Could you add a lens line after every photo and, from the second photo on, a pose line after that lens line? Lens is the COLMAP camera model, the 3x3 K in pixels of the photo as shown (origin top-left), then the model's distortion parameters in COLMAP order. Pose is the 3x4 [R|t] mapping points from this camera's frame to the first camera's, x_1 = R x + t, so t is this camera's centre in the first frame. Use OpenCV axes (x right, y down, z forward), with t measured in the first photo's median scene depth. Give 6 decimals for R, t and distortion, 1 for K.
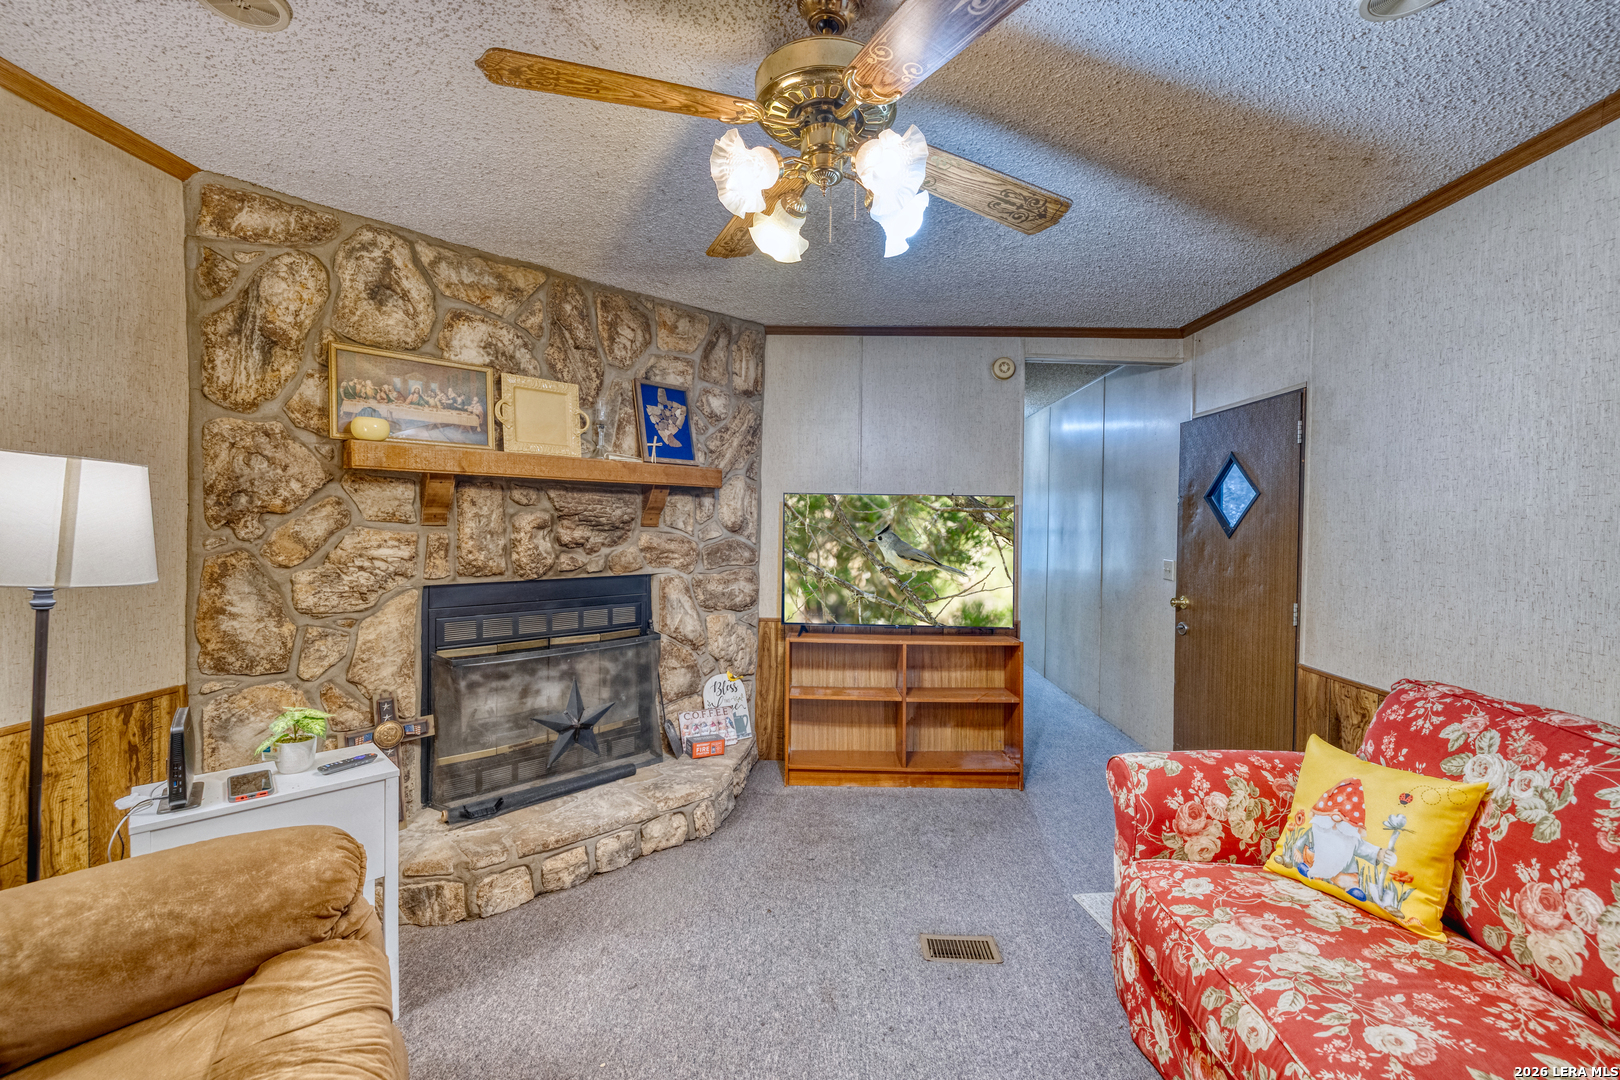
lens RADIAL K [[696.1, 0, 806.9], [0, 696.1, 535.4], [0, 0, 1]] dist [0.000925, -0.000007]
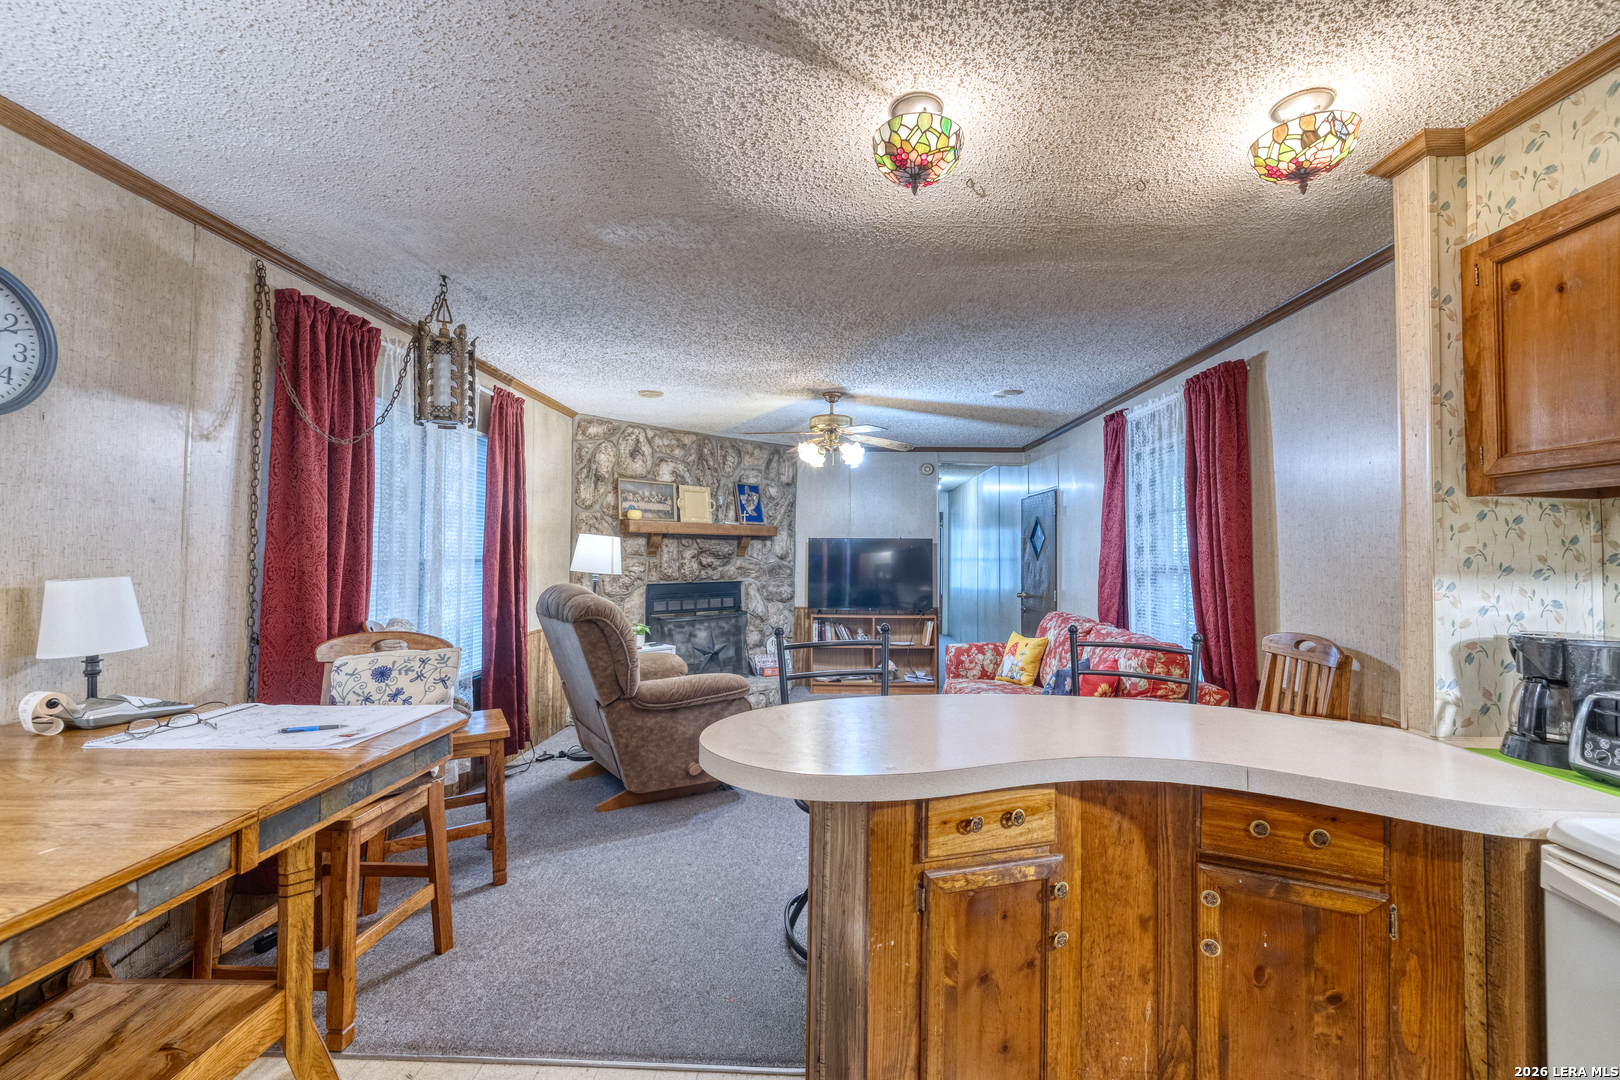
lens RADIAL K [[696.1, 0, 809.6], [0, 696.1, 539.2], [0, 0, 1]] dist [0.000925, -0.000007]
pose [[0.999974, -0.007173, 0.000204, -0.037402], [0.007175, 0.999210, -0.039094, 0.017868], [0.000076, 0.039095, 0.999236, -1.039994]]
